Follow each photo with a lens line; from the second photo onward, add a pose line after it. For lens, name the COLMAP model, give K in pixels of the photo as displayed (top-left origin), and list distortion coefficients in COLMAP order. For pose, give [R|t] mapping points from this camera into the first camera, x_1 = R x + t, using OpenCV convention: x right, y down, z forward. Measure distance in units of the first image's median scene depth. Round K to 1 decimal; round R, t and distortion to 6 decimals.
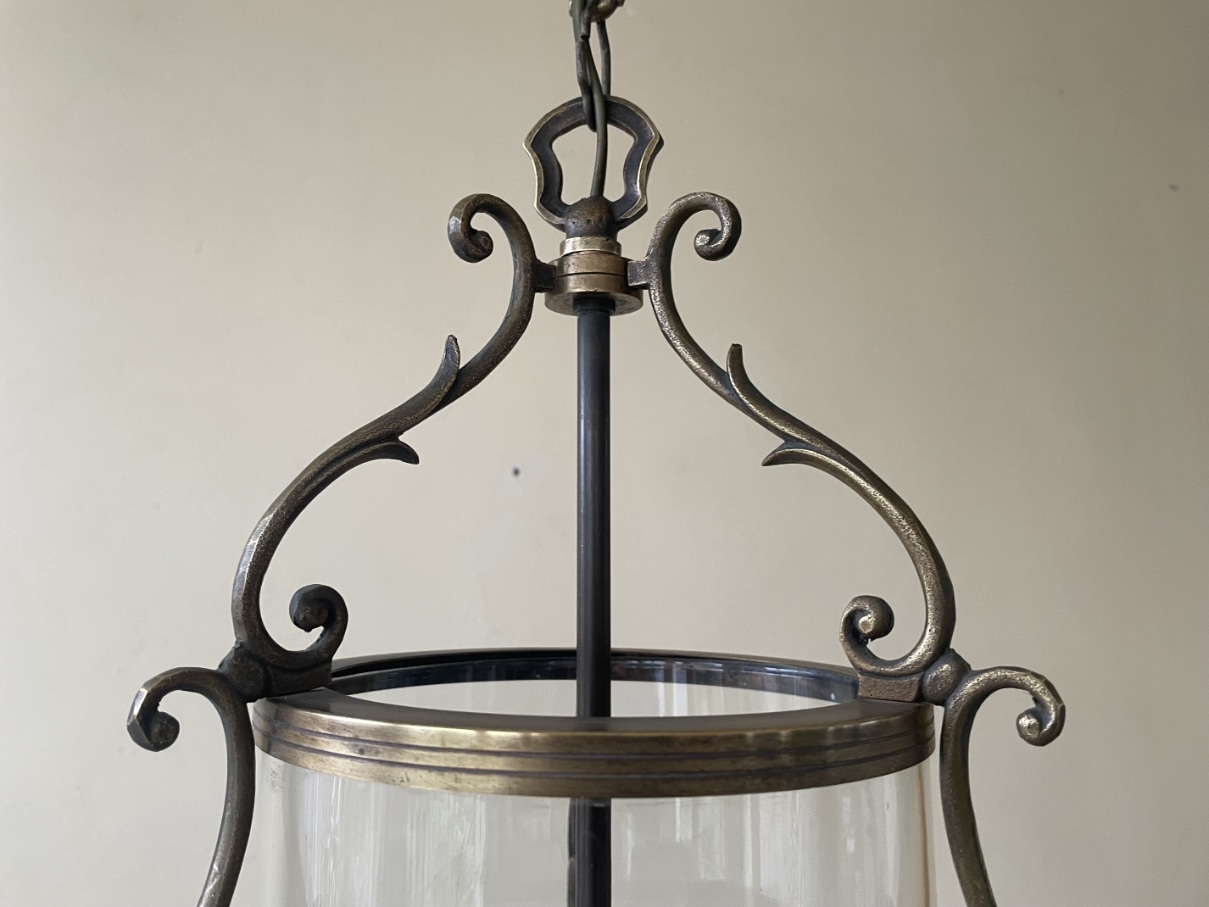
lens RADIAL K [[931.8, 0, 601.8], [0, 931.8, 434.0], [0, 0, 1]] dist [0.096105, -0.150129]
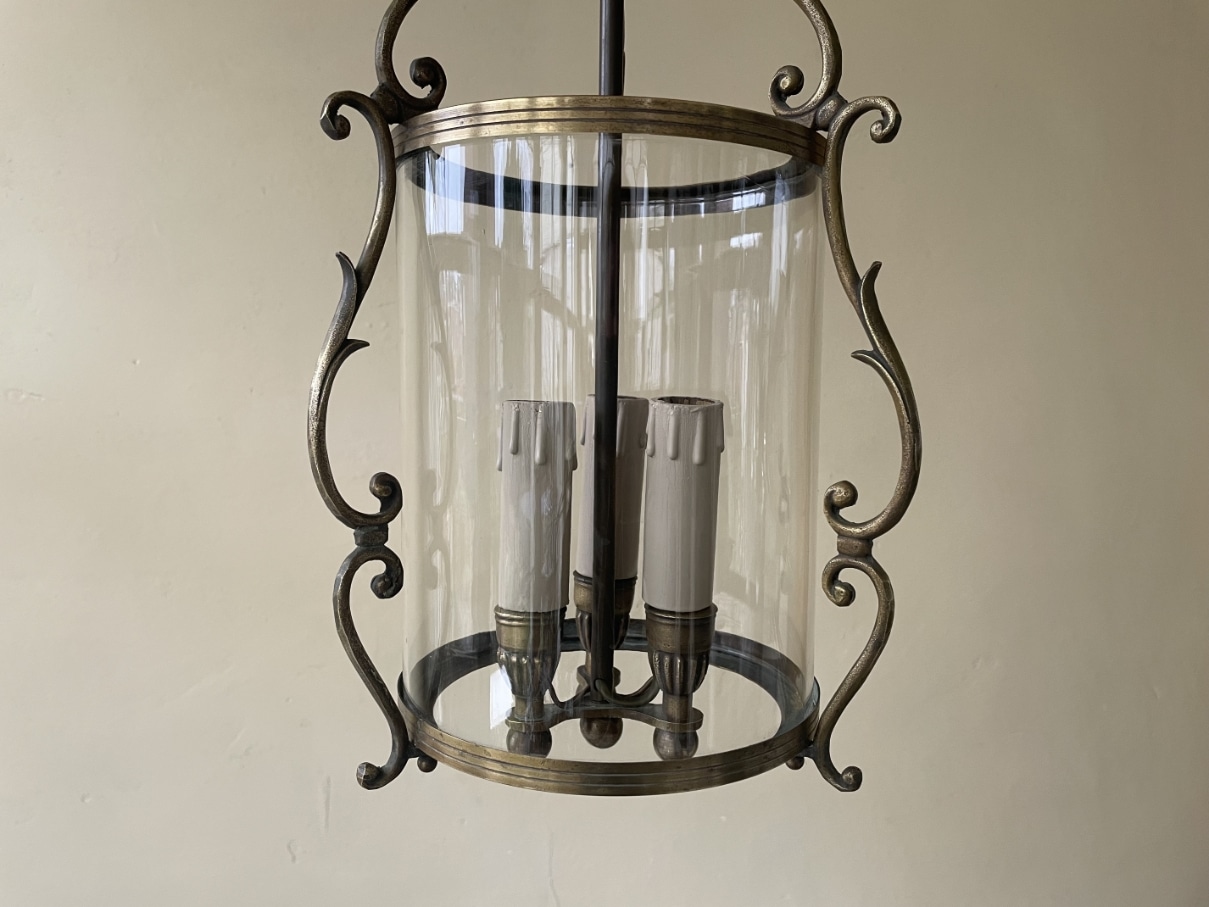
lens RADIAL K [[931.8, 0, 601.8], [0, 931.8, 434.0], [0, 0, 1]] dist [0.096105, -0.150129]
pose [[0.997711, 0.019575, -0.064725, 0.085834], [-0.005304, 0.976888, 0.213687, 0.382914], [0.067412, -0.212854, 0.974756, -0.549810]]
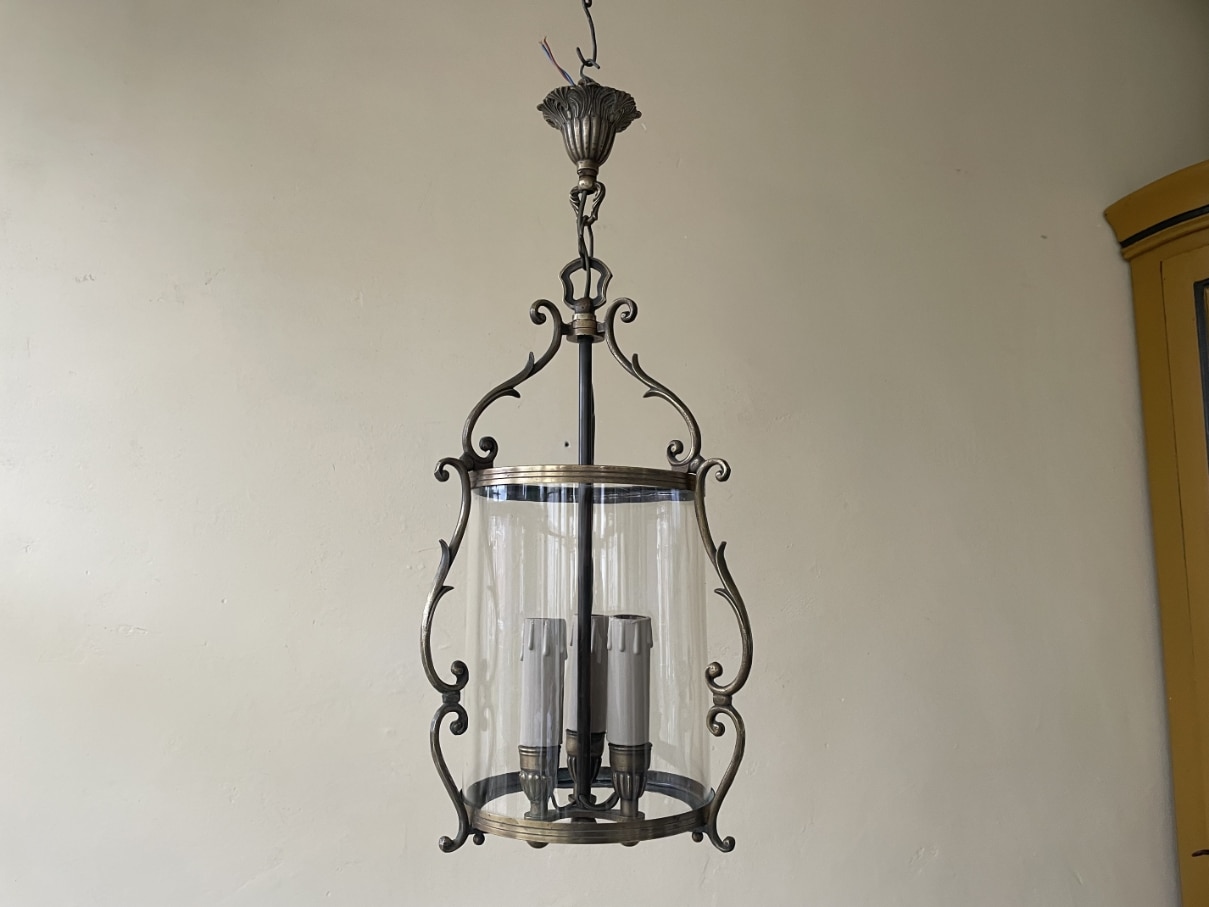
lens RADIAL K [[931.8, 0, 601.8], [0, 931.8, 434.0], [0, 0, 1]] dist [0.096105, -0.150129]
pose [[0.997945, -0.007530, -0.063628, 0.215591], [0.006494, 0.999843, -0.016475, 0.180138], [0.063742, 0.016028, 0.997838, -1.694833]]
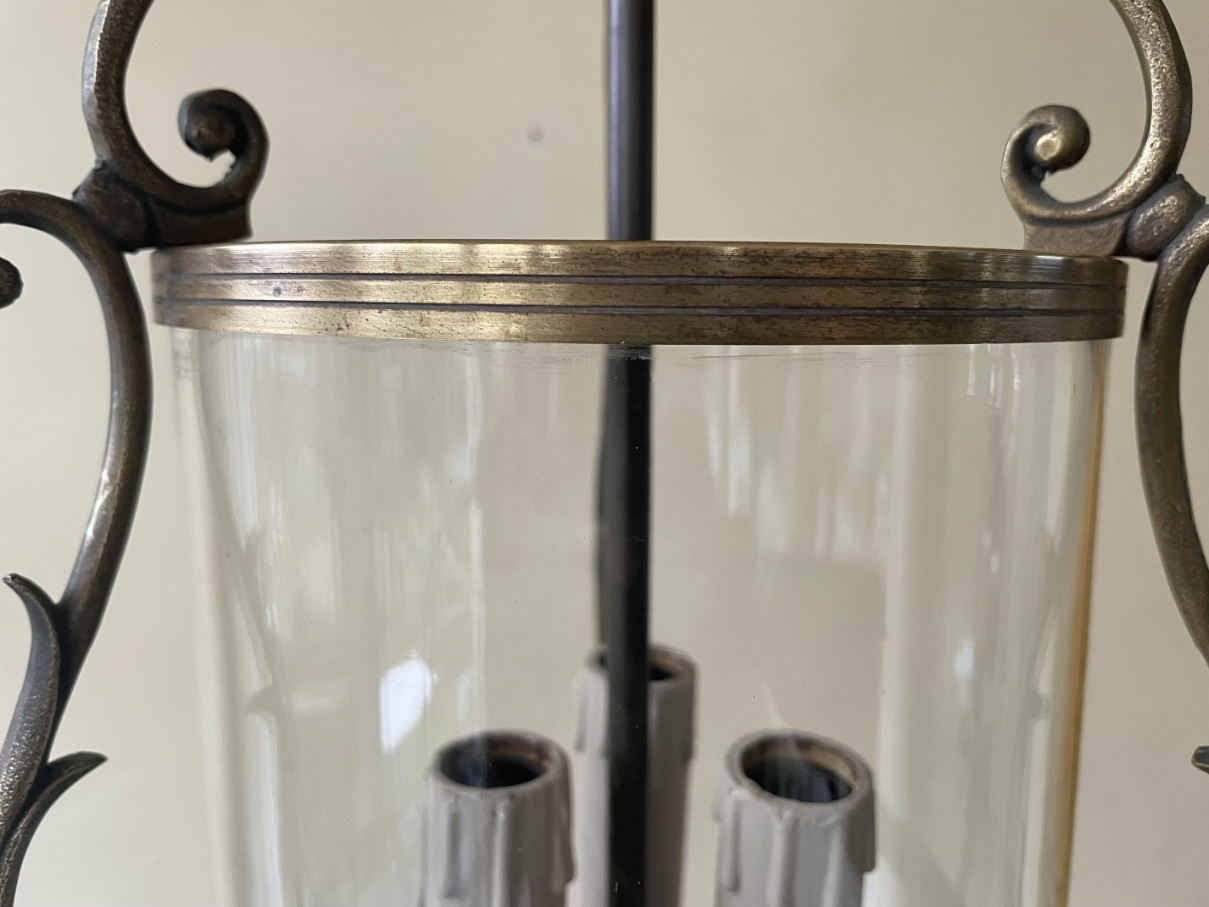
lens RADIAL K [[942.2, 0, 601.4], [0, 942.2, 421.9], [0, 0, 1]] dist [0.092662, -0.170501]
pose [[0.999681, 0.000704, -0.025254, -0.013087], [0.006050, 0.963855, 0.266357, 0.185046], [0.024529, -0.266425, 0.963544, 0.263975]]
